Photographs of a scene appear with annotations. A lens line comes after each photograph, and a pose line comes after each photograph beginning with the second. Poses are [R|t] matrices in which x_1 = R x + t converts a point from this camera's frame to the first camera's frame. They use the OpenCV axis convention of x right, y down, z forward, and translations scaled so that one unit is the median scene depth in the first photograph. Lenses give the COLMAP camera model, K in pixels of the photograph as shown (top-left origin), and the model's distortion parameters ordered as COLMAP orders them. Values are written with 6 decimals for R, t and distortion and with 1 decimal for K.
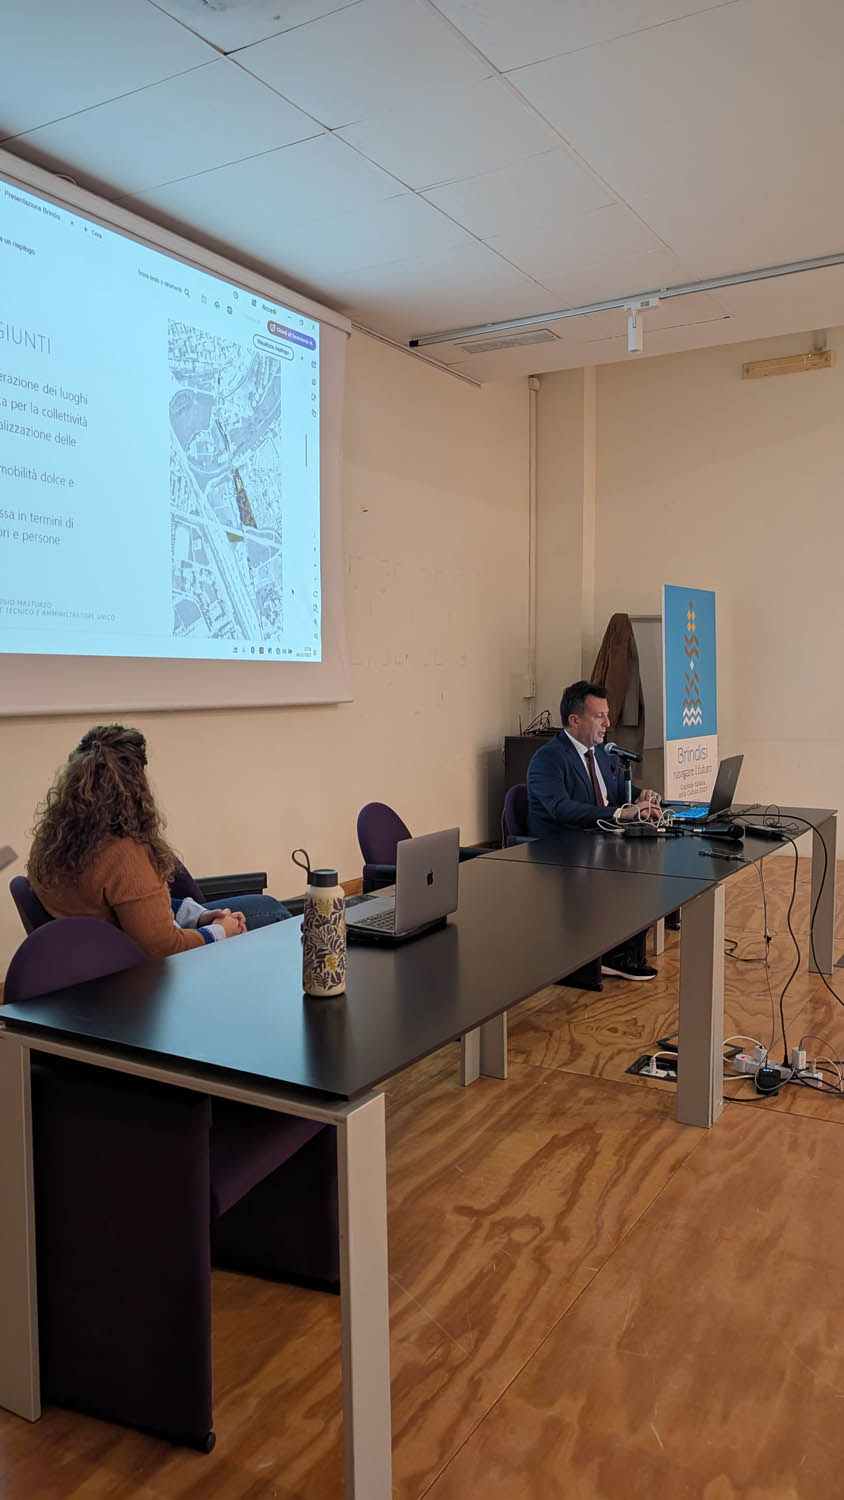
lens RADIAL K [[1093.4, 0, 410.5], [0, 1093.4, 746.8], [0, 0, 1]] dist [0.039732, -0.032081]
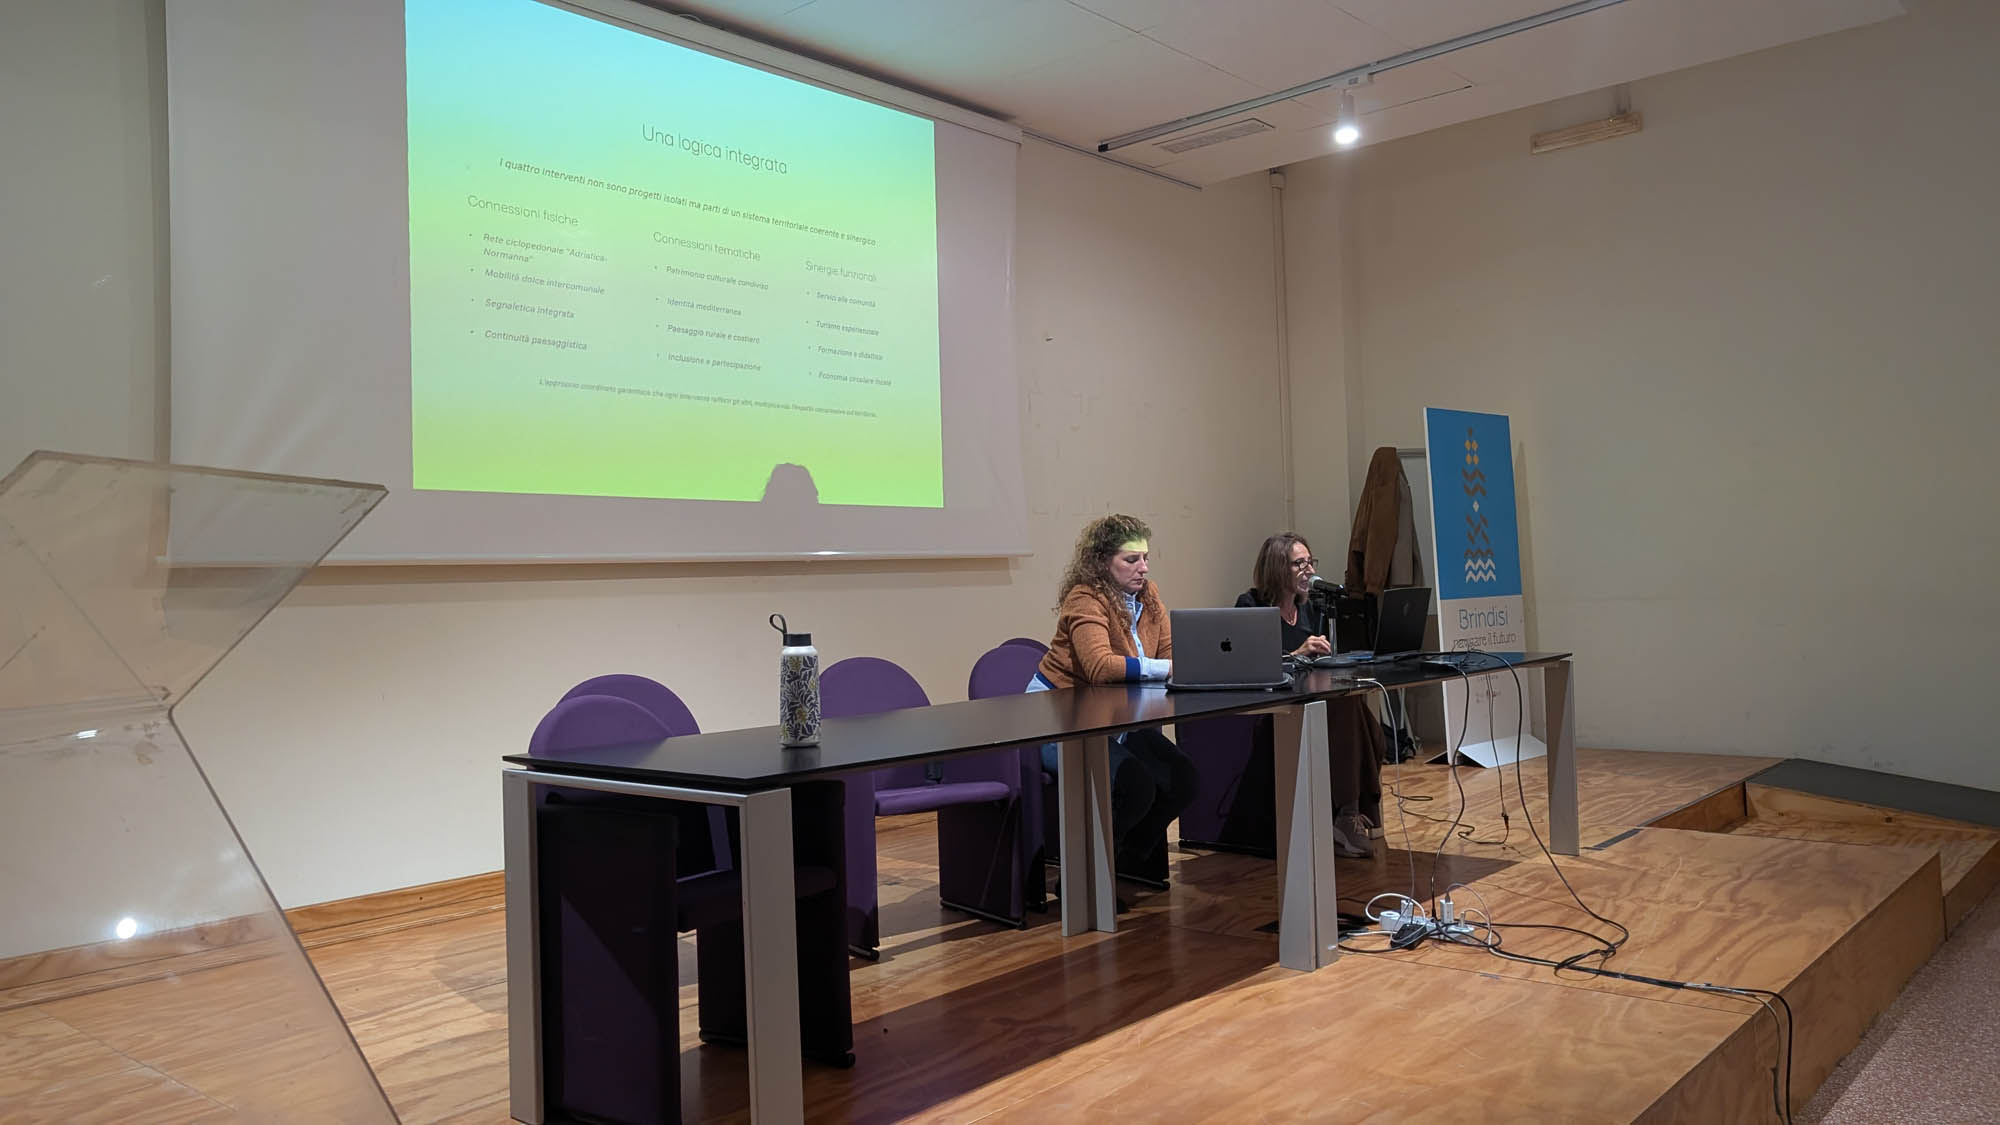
lens RADIAL K [[1457.9, 0, 985.7], [0, 1457.9, 530.3], [0, 0, 1]] dist [0.039732, -0.032081]
pose [[0.981759, -0.034742, -0.186931, 0.153481], [0.016066, 0.994806, -0.100509, 0.064961], [0.189452, 0.095673, 0.977218, -0.160142]]
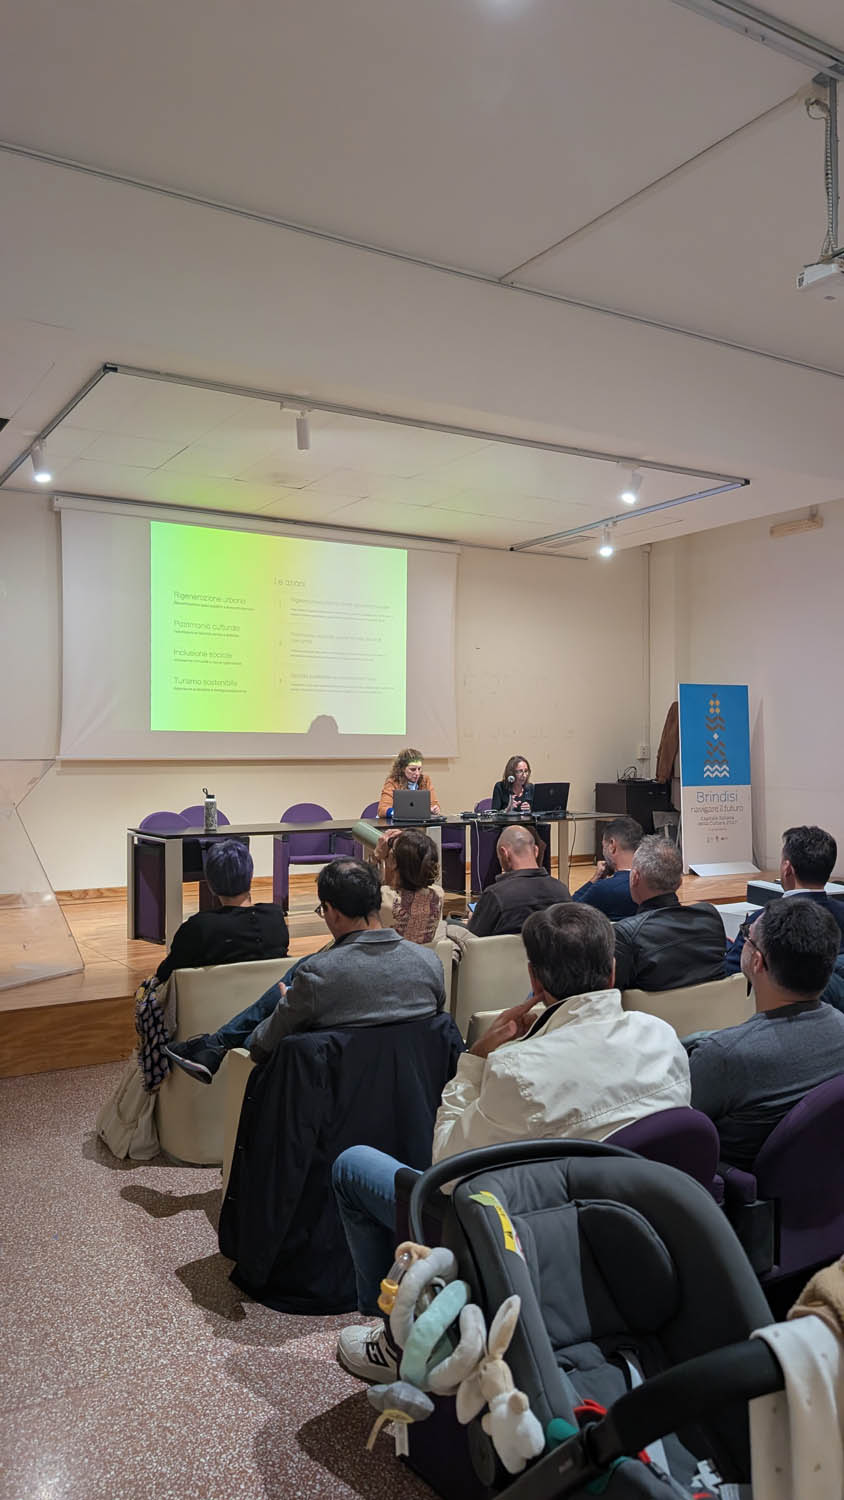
lens RADIAL K [[1093.4, 0, 412.8], [0, 1093.4, 747.4], [0, 0, 1]] dist [0.039732, -0.032081]
pose [[0.887917, -0.002383, -0.459997, 0.839564], [-0.029927, 0.997569, -0.062934, 0.066342], [0.459029, 0.069647, 0.885687, -0.717912]]
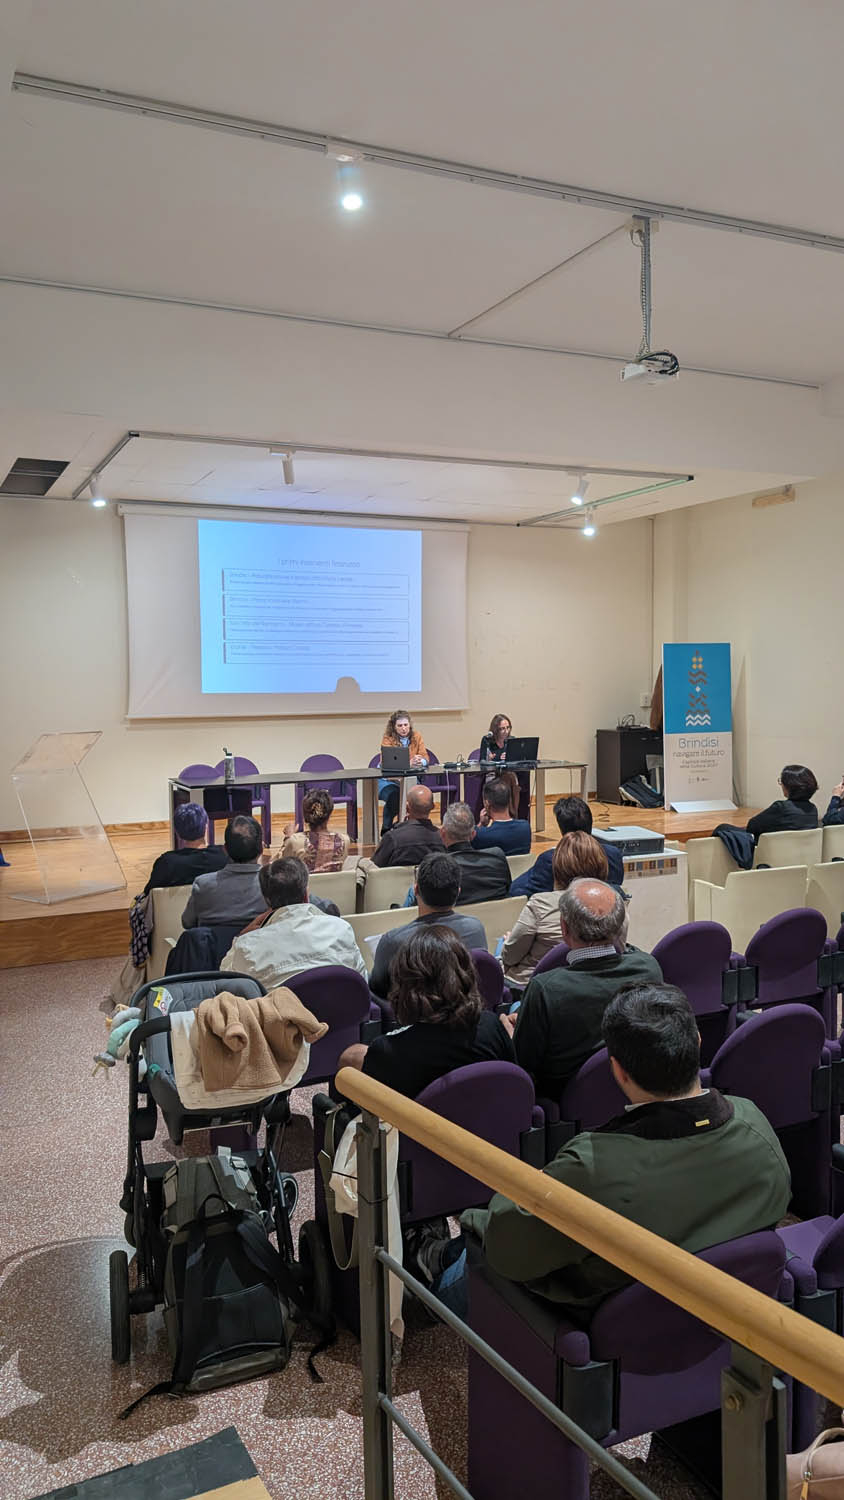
lens RADIAL K [[1093.4, 0, 409.9], [0, 1093.4, 741.0], [0, 0, 1]] dist [0.039732, -0.032081]
pose [[0.828421, 0.027019, -0.559453, 1.213002], [-0.027638, 0.999591, 0.007351, 0.005514], [0.559423, 0.009372, 0.828829, -0.913224]]
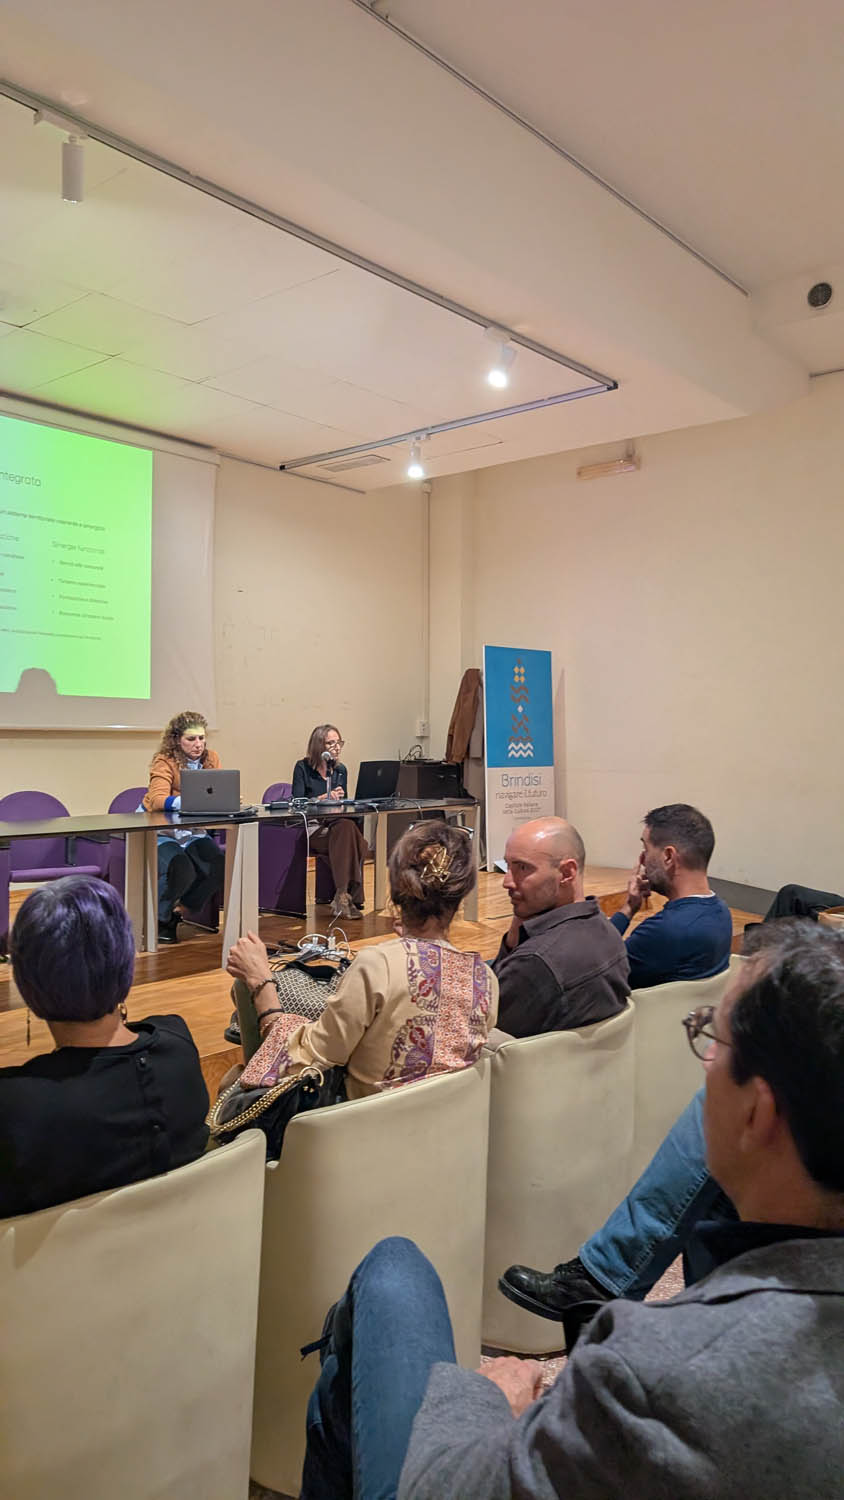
lens RADIAL K [[1093.4, 0, 403.1], [0, 1093.4, 753.0], [0, 0, 1]] dist [0.039732, -0.032081]
pose [[0.985646, 0.009937, -0.168533, 0.491730], [-0.019372, 0.998330, -0.054431, 0.067069], [0.167711, 0.056915, 0.984192, -0.358318]]
